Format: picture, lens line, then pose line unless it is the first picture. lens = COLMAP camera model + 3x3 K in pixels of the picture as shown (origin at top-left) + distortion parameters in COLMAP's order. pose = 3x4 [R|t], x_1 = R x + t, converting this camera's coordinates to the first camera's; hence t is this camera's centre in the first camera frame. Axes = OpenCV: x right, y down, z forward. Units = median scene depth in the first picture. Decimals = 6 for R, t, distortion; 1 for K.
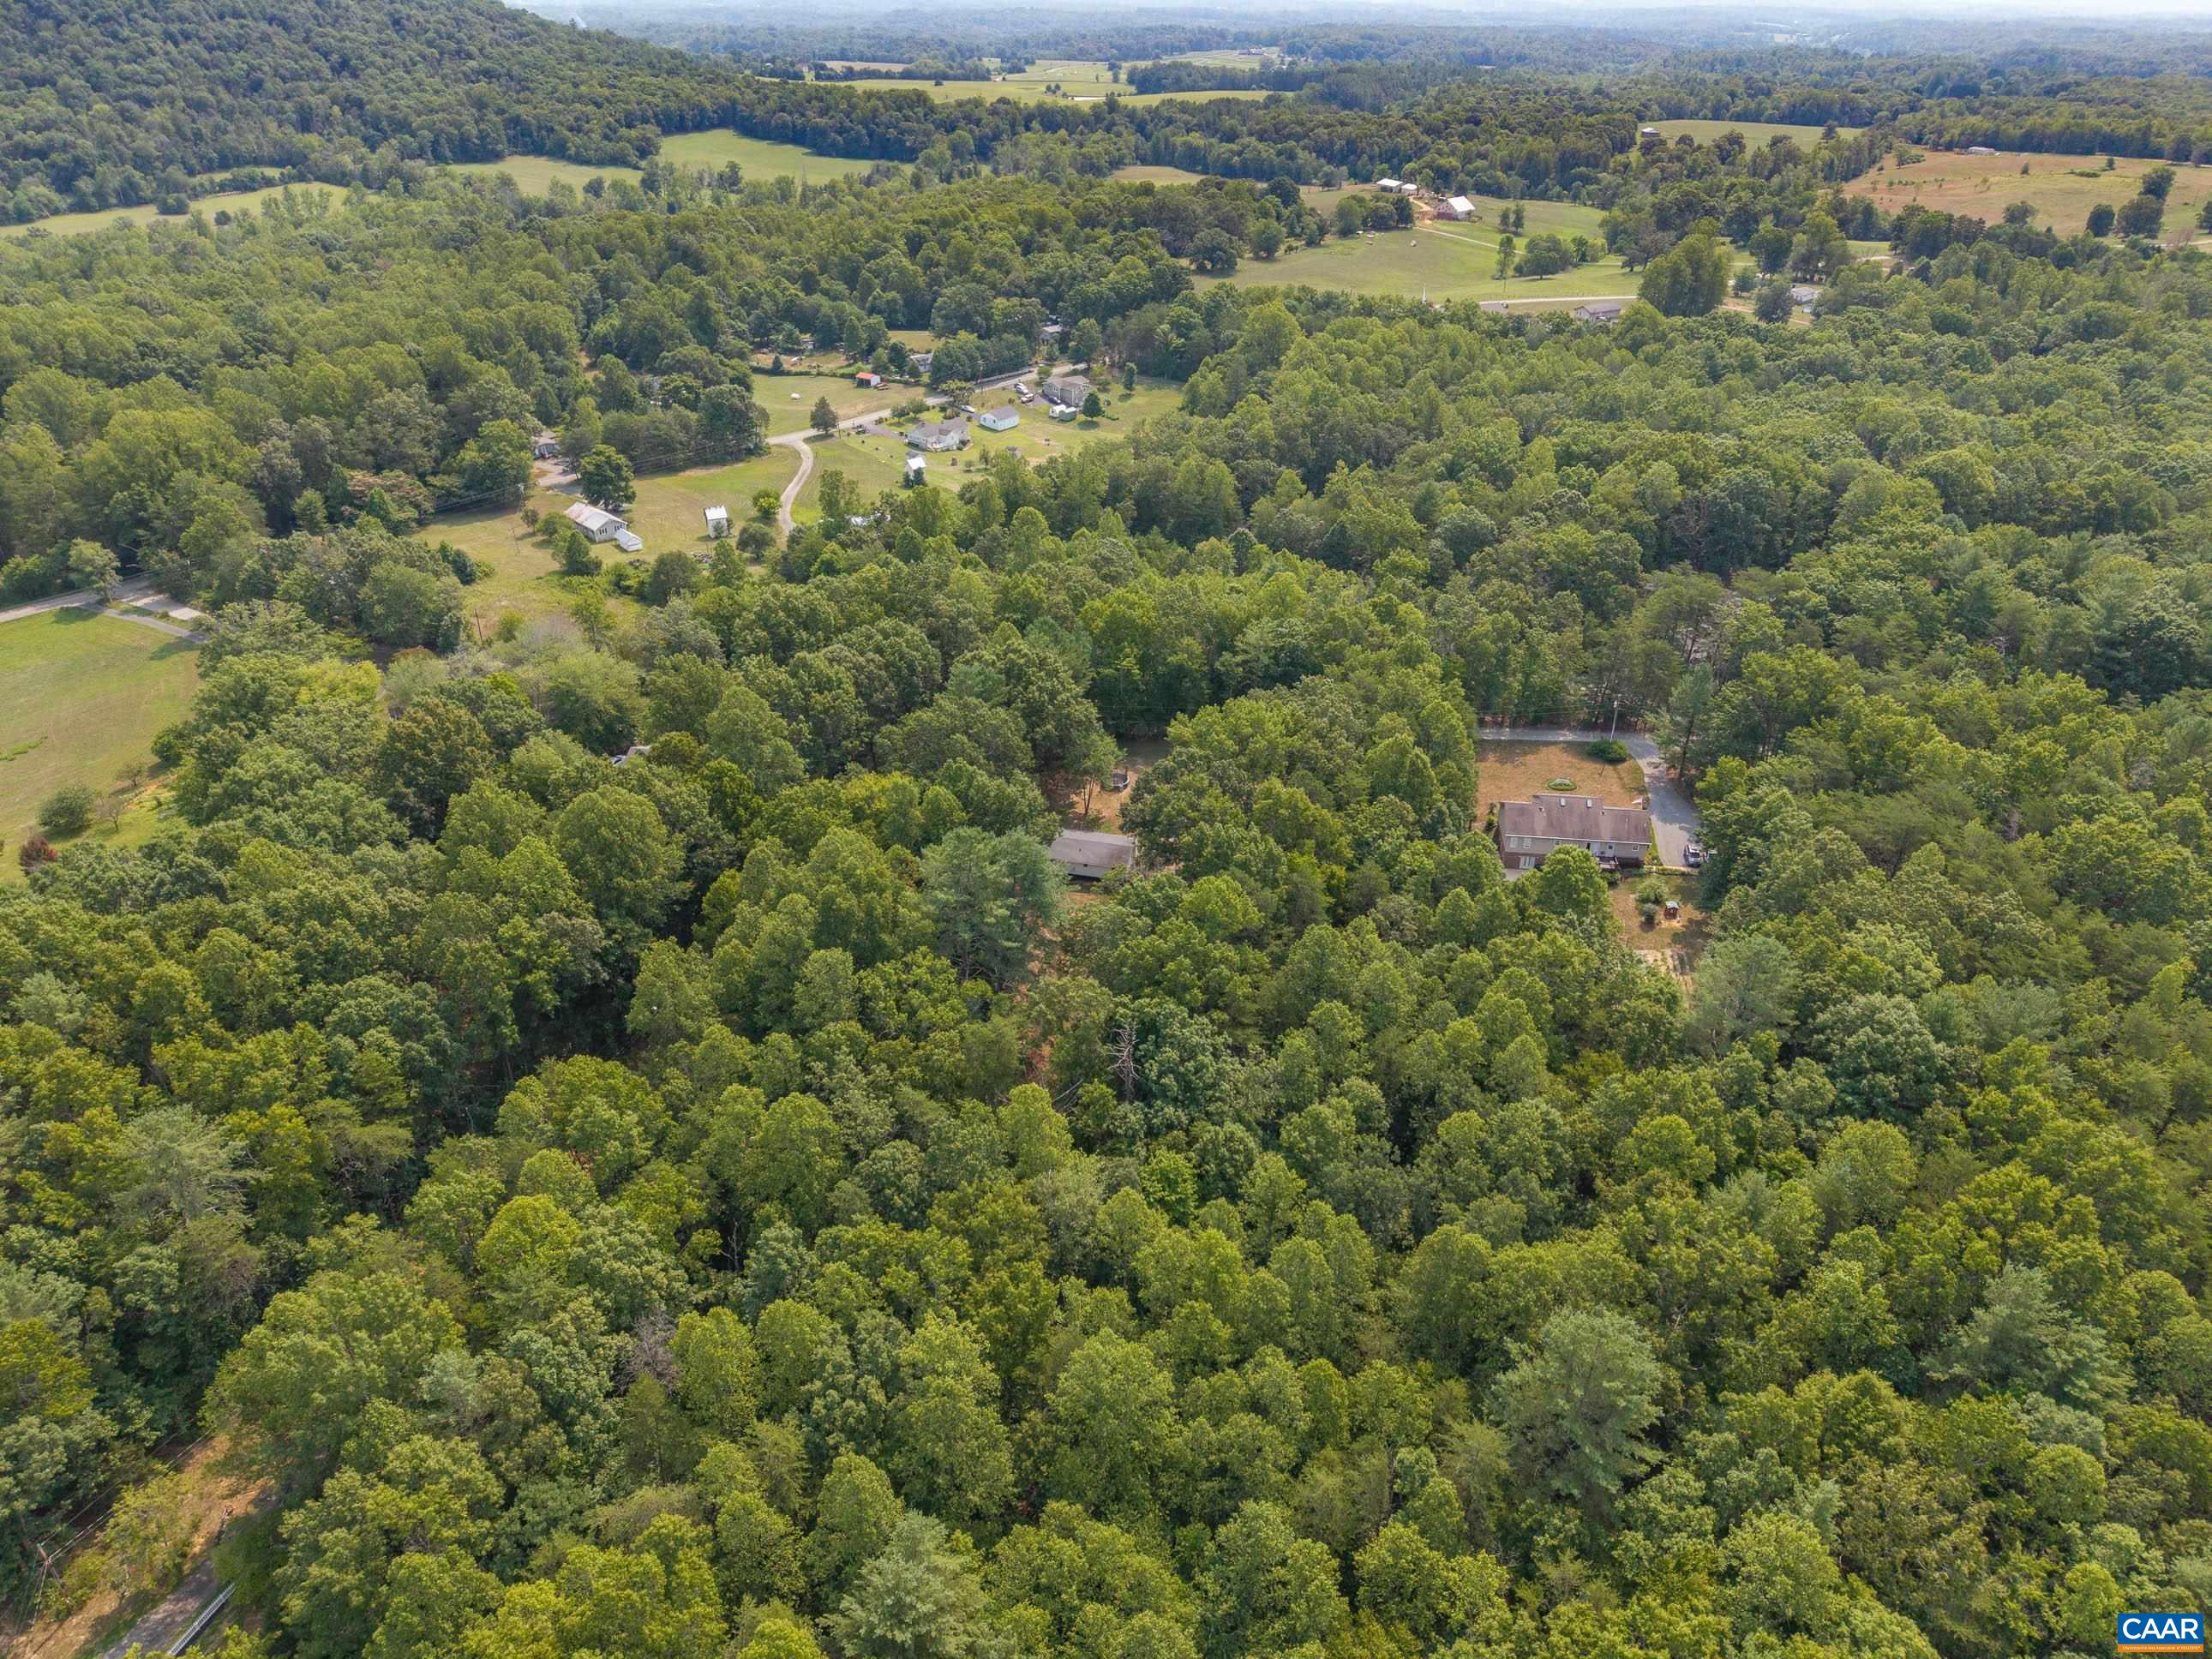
lens RADIAL K [[1500.7, 0, 1106.0], [0, 1500.7, 829.5], [0, 0, 1]] dist [0.021659, -0.023237]
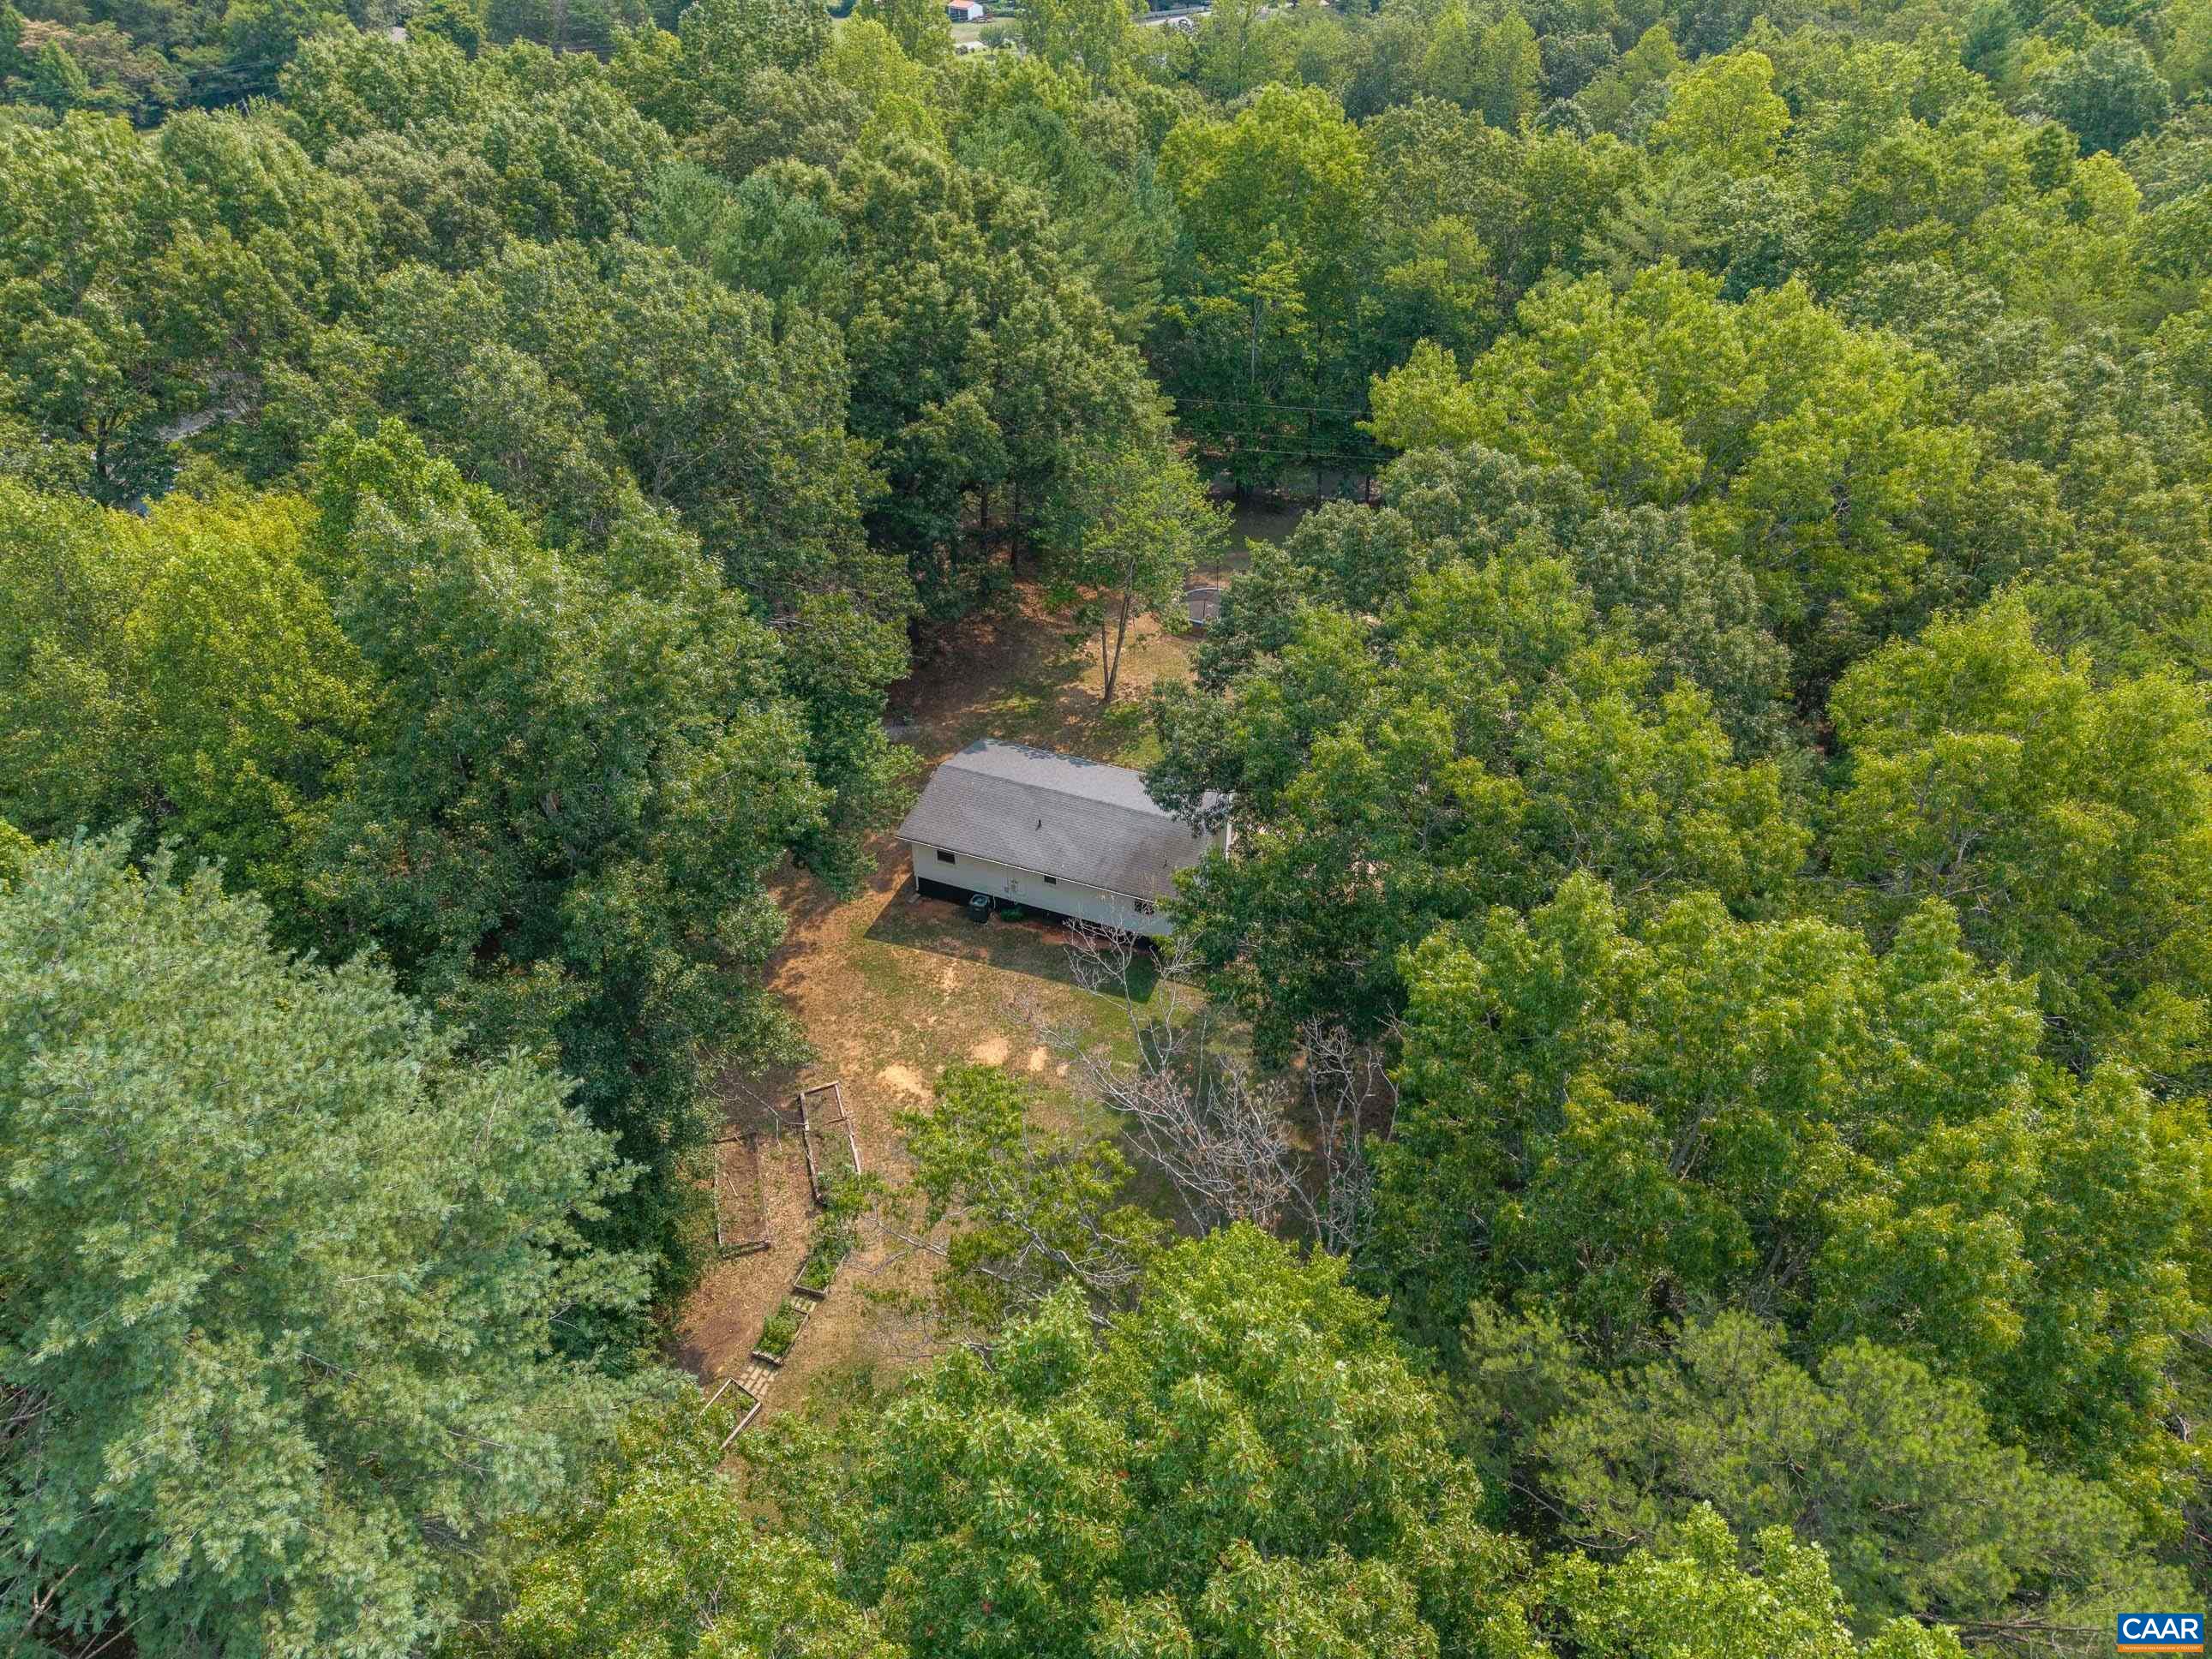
lens RADIAL K [[1500.7, 0, 1106.0], [0, 1500.7, 829.5], [0, 0, 1]] dist [0.021659, -0.023237]
pose [[0.989822, 0.074752, -0.121097, 0.033125], [-0.062101, 0.992523, 0.105075, -0.019428], [0.128046, -0.096485, 0.987064, 0.766231]]
